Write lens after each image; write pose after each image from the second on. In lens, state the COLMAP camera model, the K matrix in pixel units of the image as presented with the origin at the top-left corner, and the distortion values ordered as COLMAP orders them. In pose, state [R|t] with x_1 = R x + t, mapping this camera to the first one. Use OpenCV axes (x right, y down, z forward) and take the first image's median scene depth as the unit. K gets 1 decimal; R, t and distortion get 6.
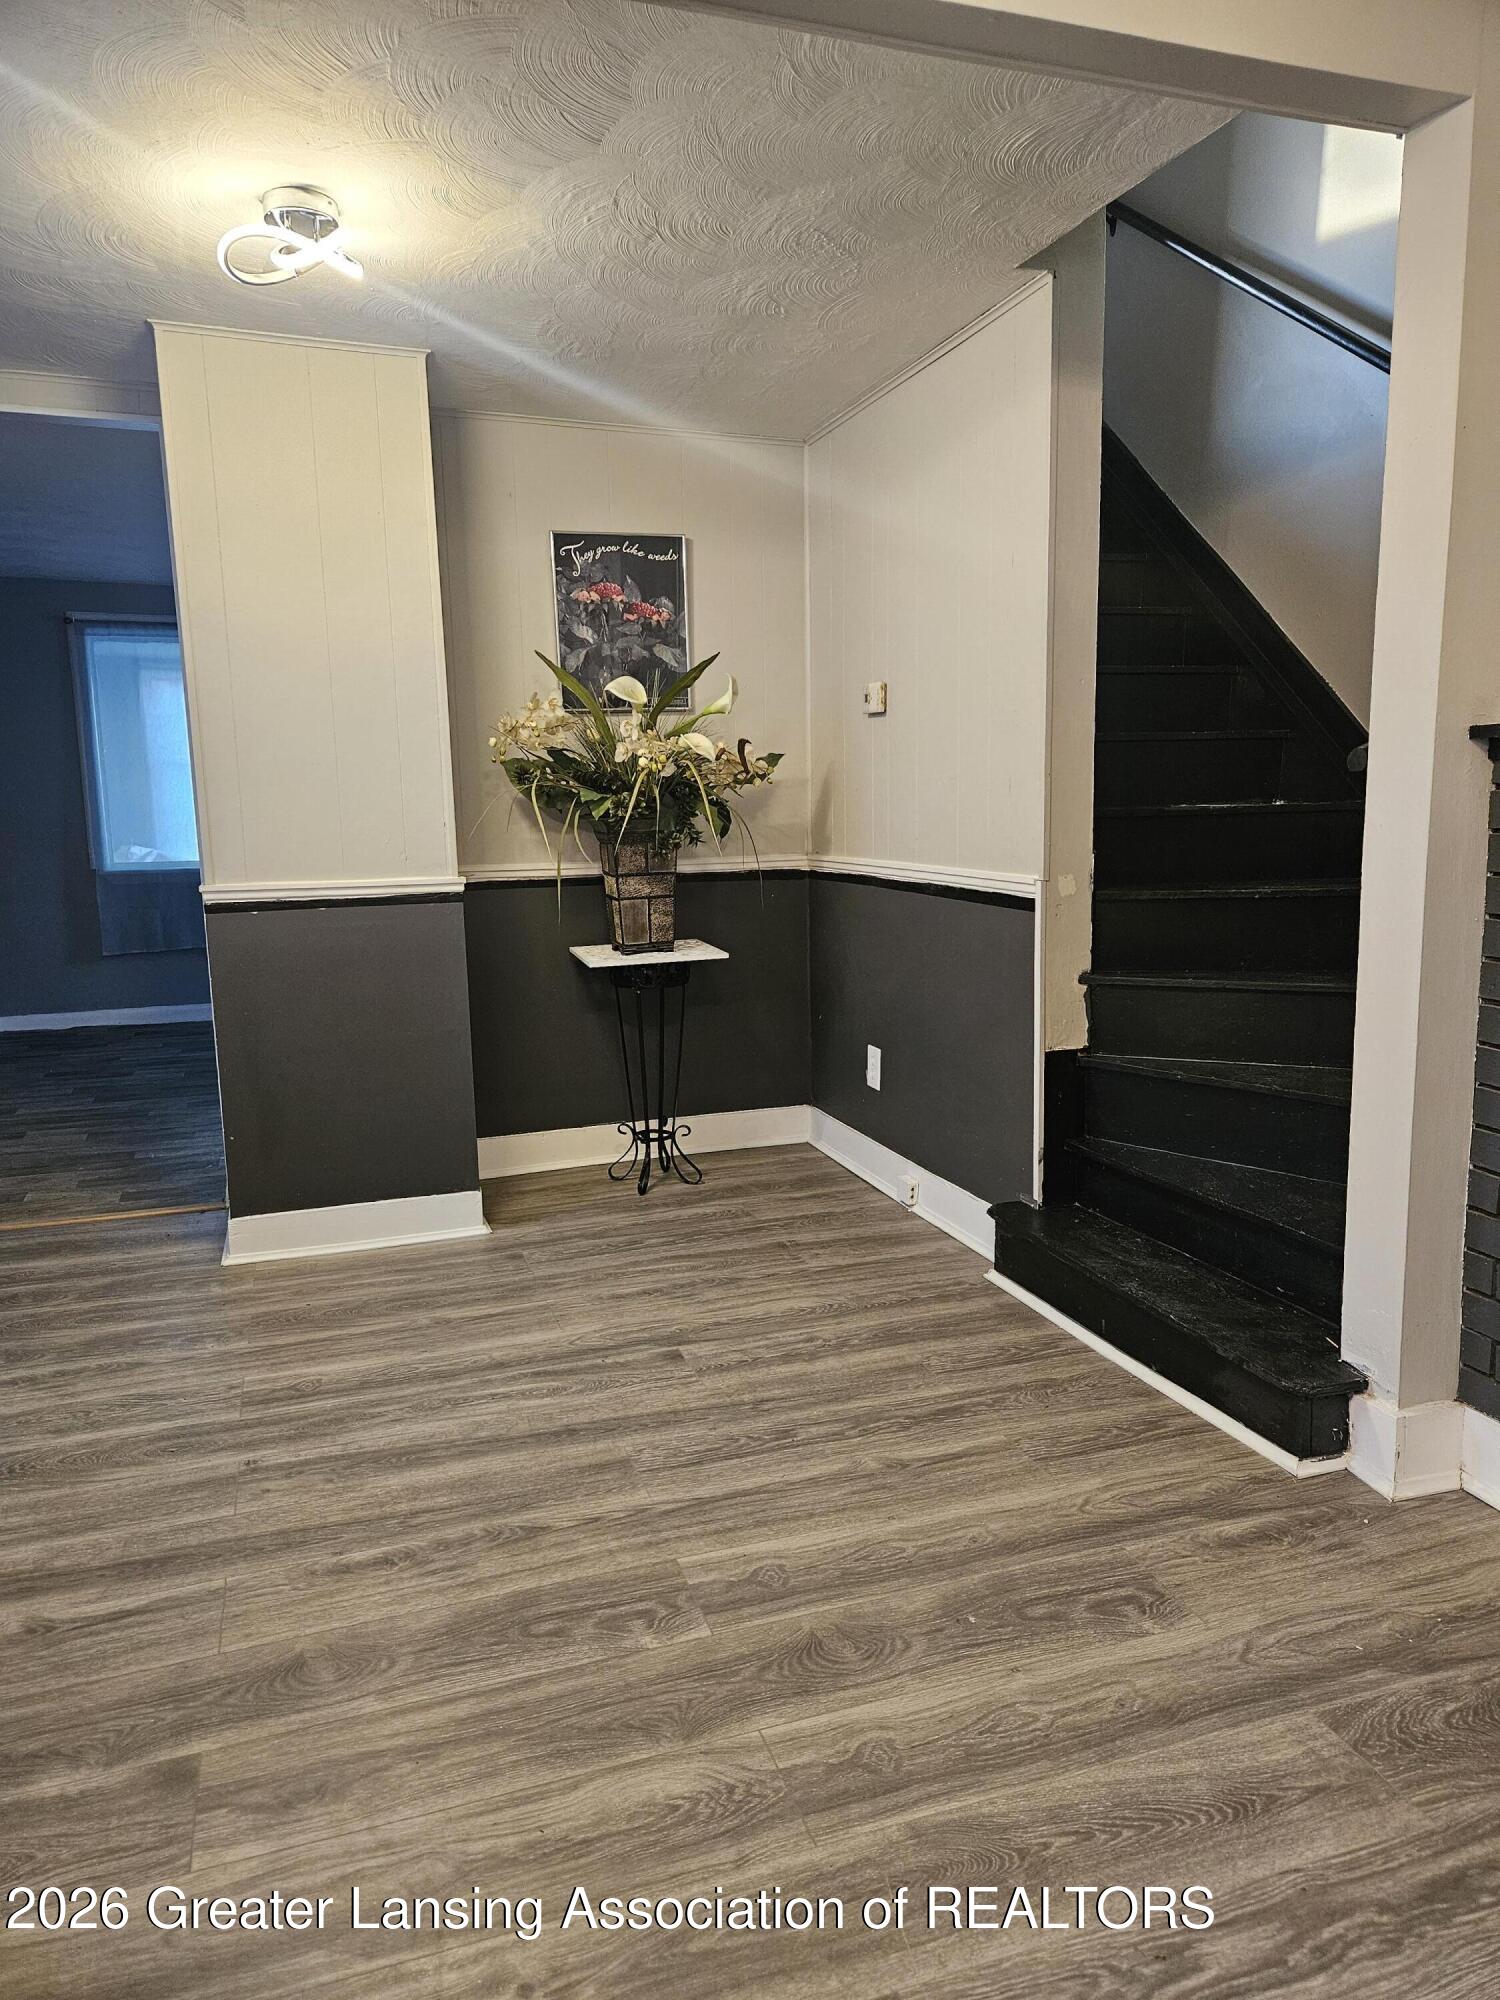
lens RADIAL K [[1339.7, 0, 731.3], [0, 1339.7, 990.3], [0, 0, 1]] dist [0.079440, -0.067506]
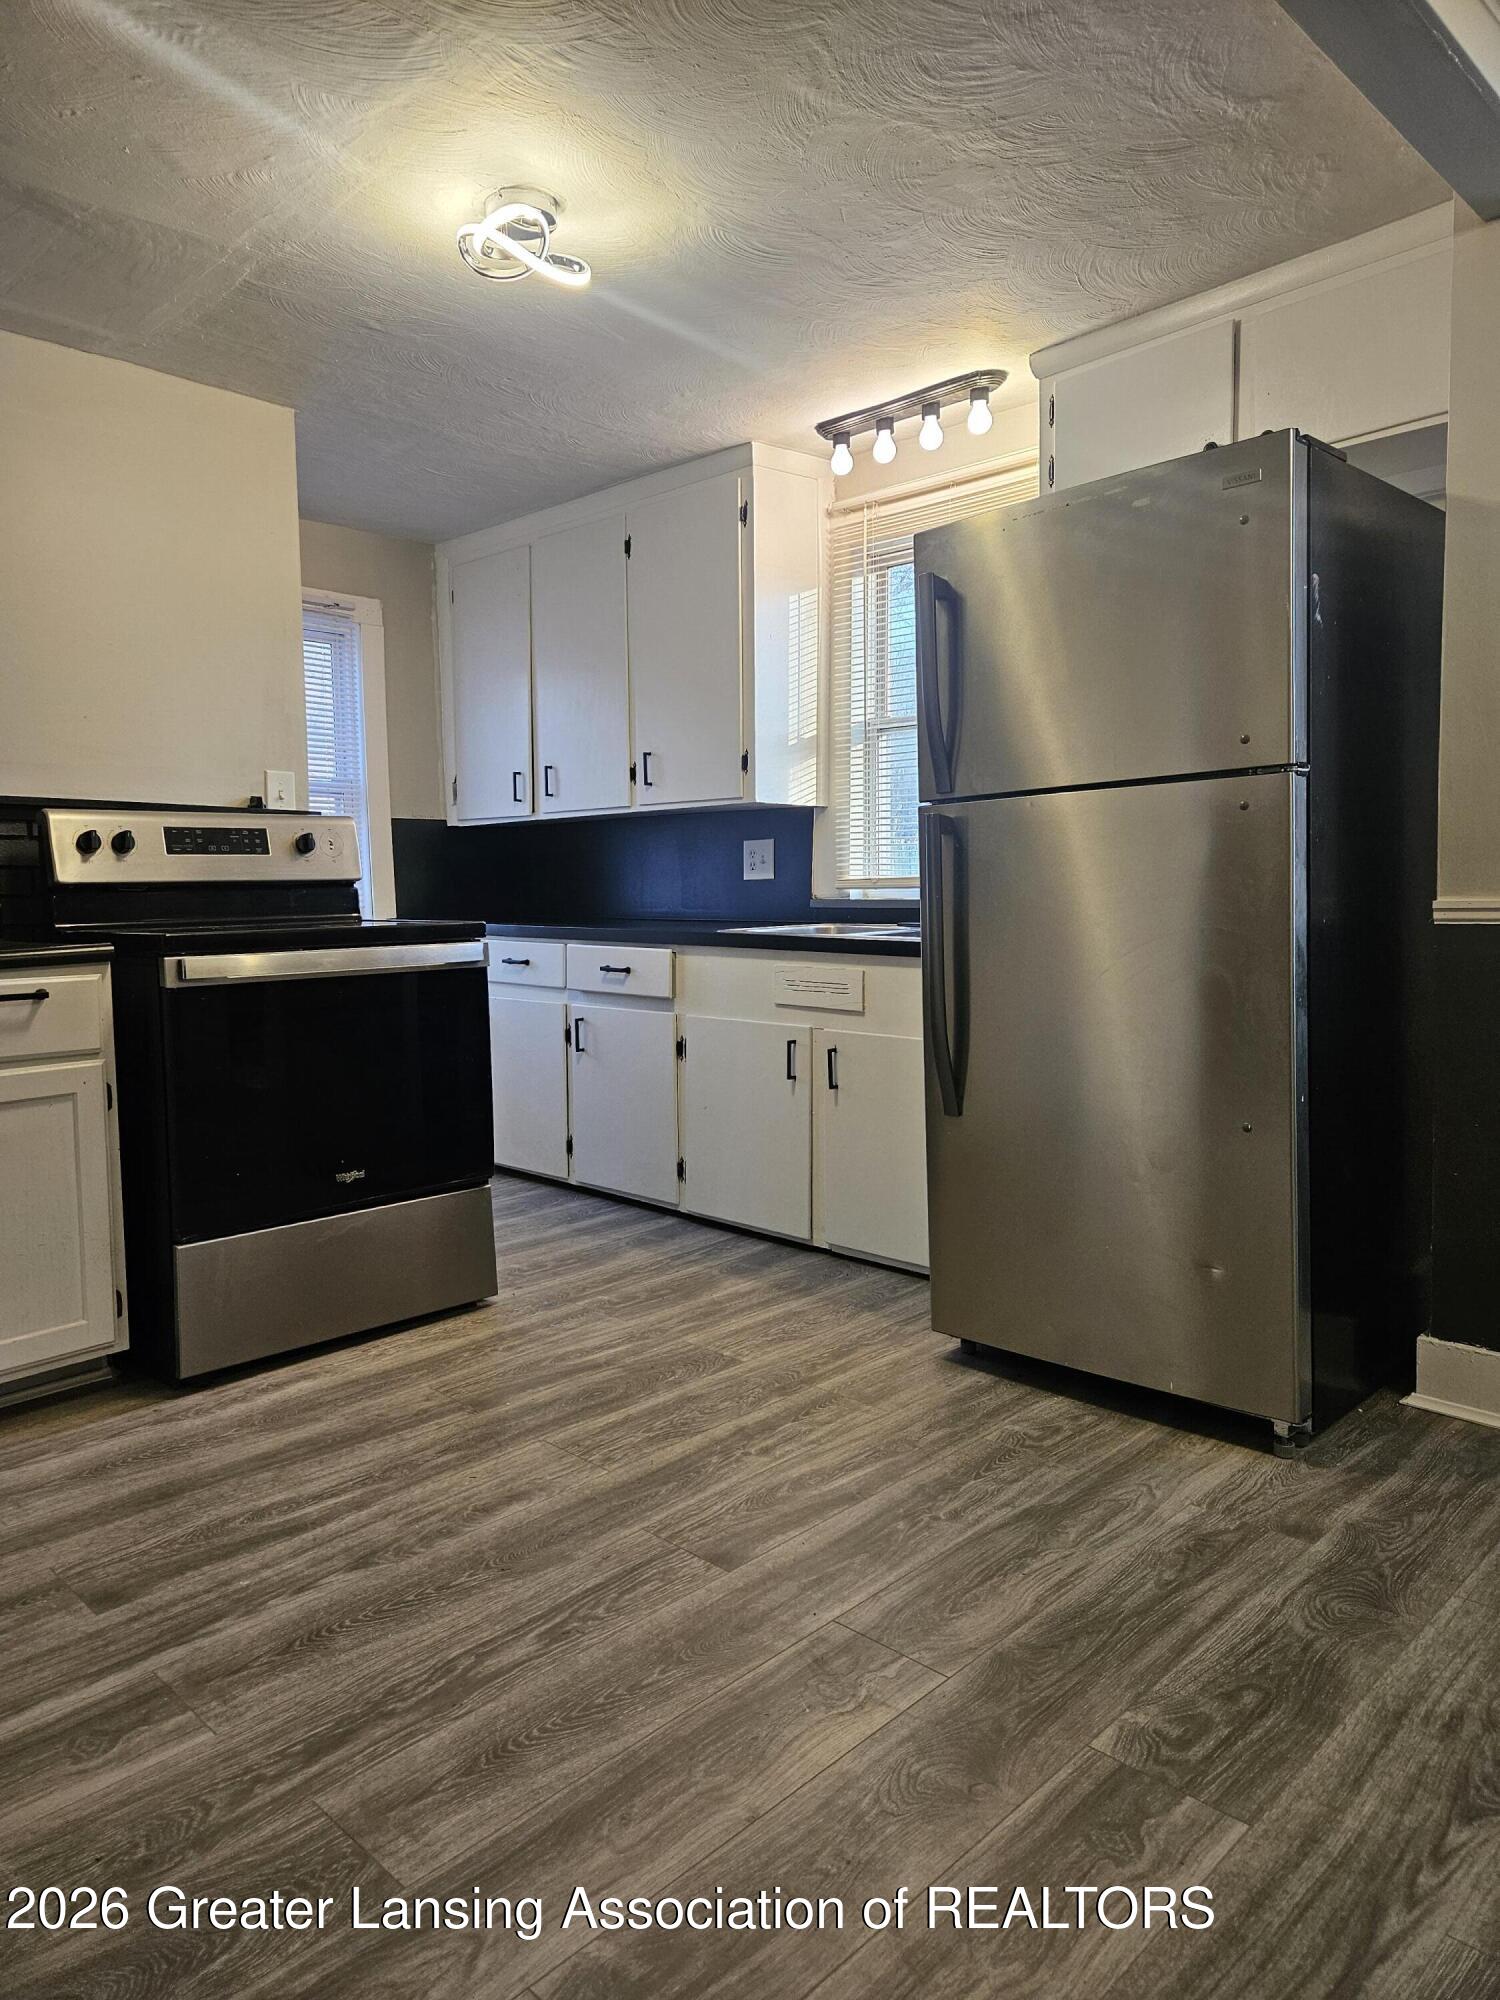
lens RADIAL K [[1339.7, 0, 731.3], [0, 1339.7, 990.3], [0, 0, 1]] dist [0.079440, -0.067506]
pose [[-0.891152, 0.067953, -0.448587, 0.469699], [-0.031442, 0.977094, 0.210473, -0.135556], [0.452614, 0.201668, -0.868603, 1.365150]]
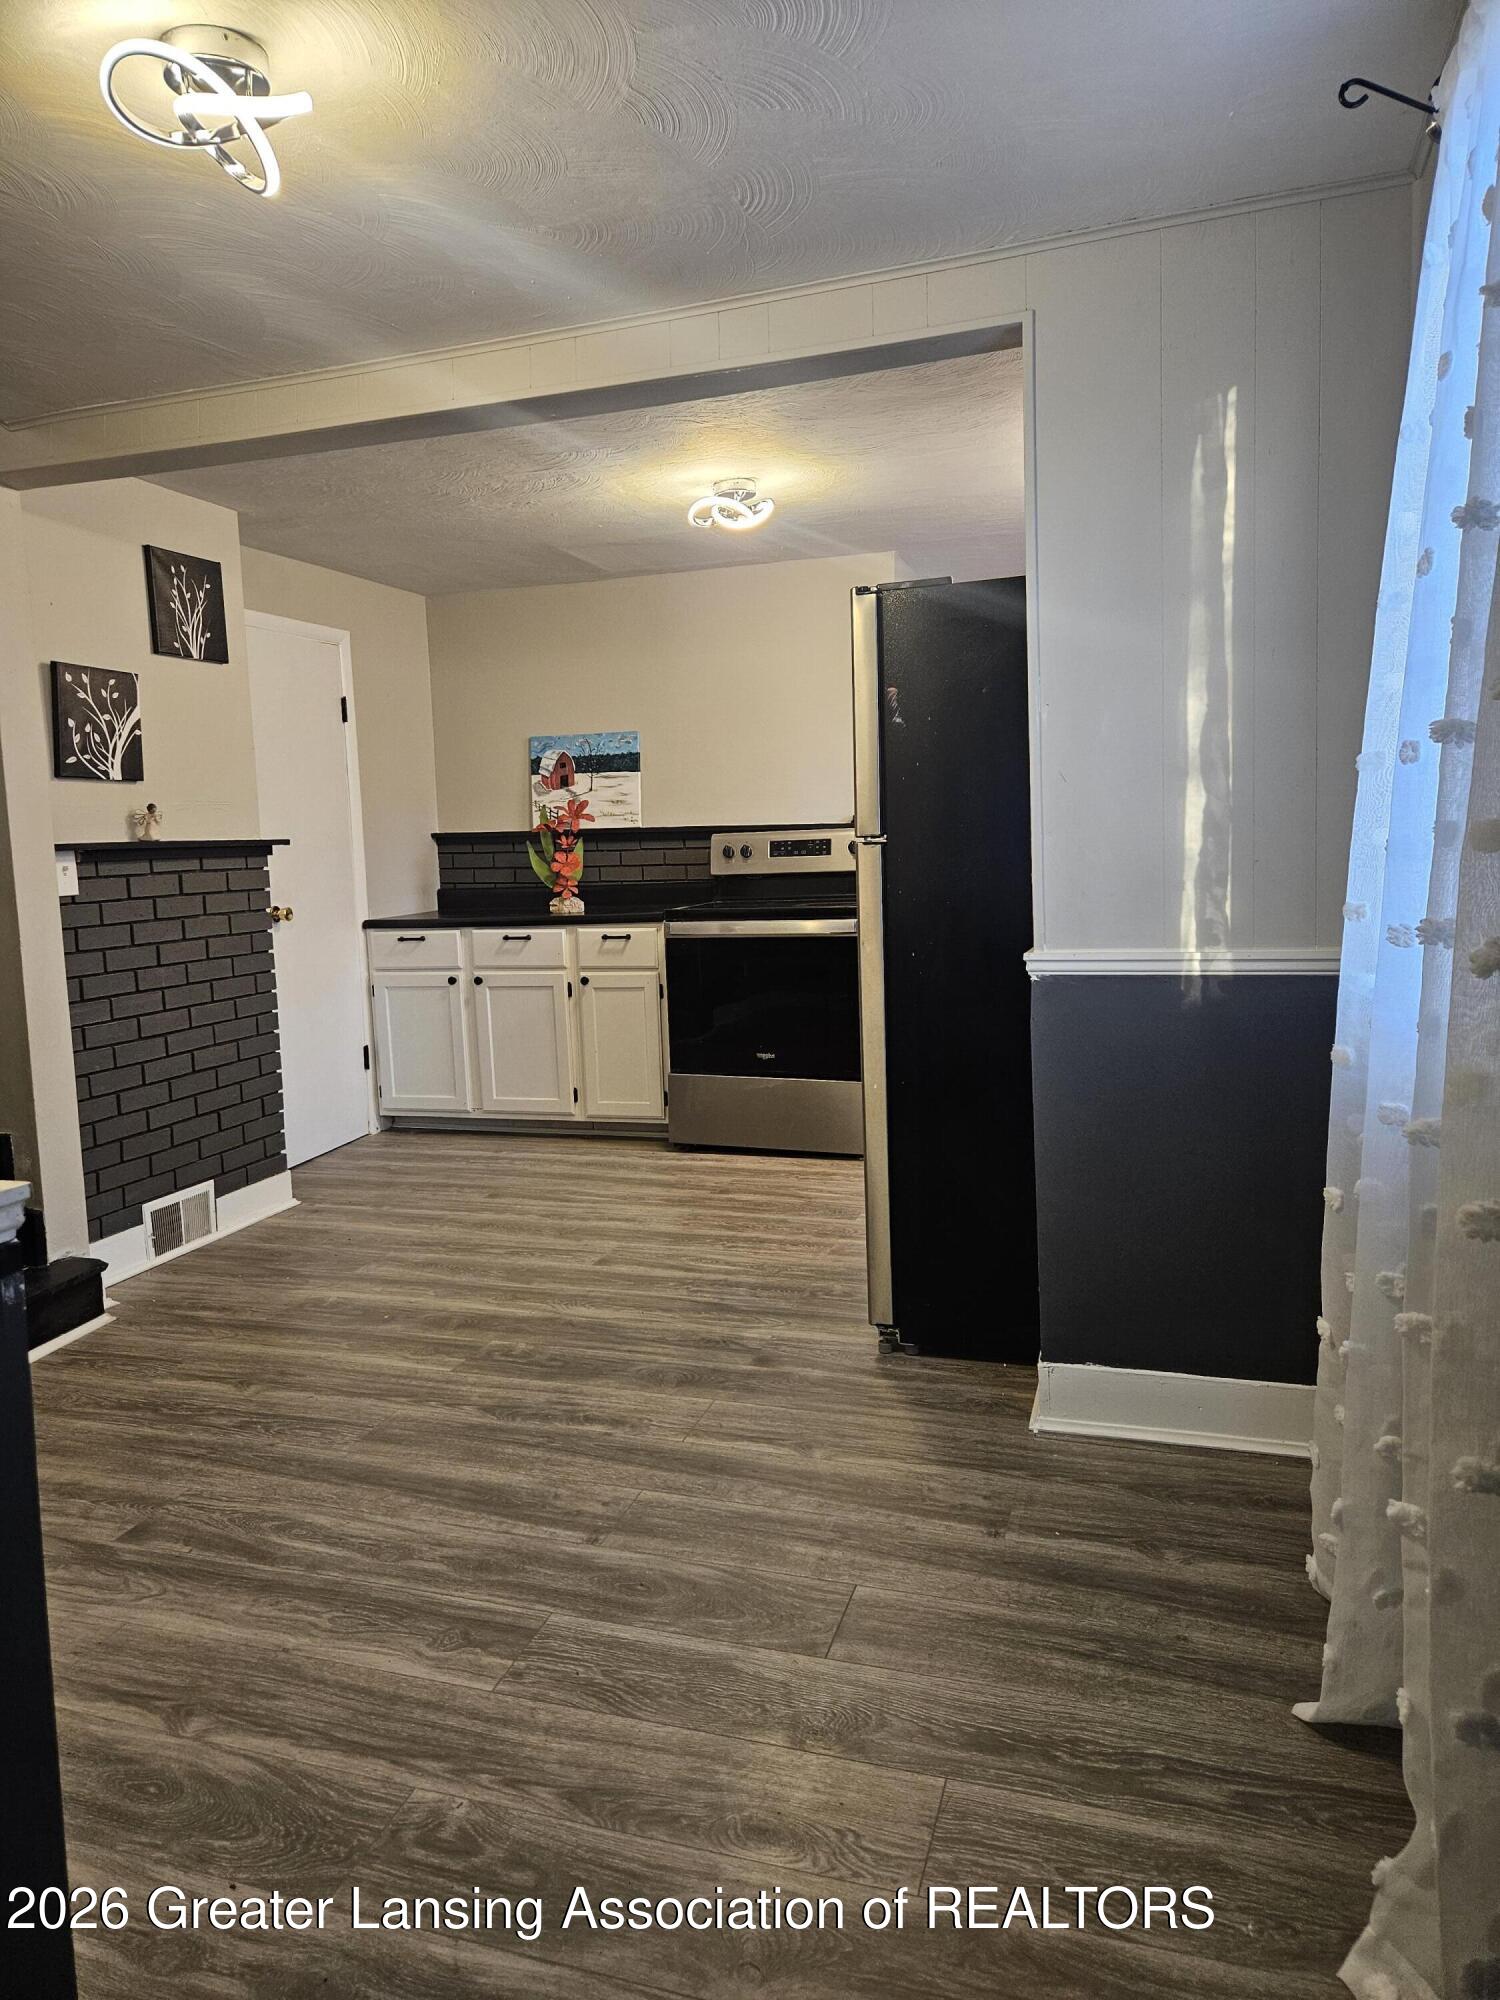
lens RADIAL K [[1339.7, 0, 731.3], [0, 1339.7, 990.3], [0, 0, 1]] dist [0.079440, -0.067506]
pose [[-0.799226, -0.029175, 0.600323, -1.156825], [0.131657, 0.966065, 0.222227, -0.280619], [-0.586434, 0.256646, -0.768263, 1.818760]]
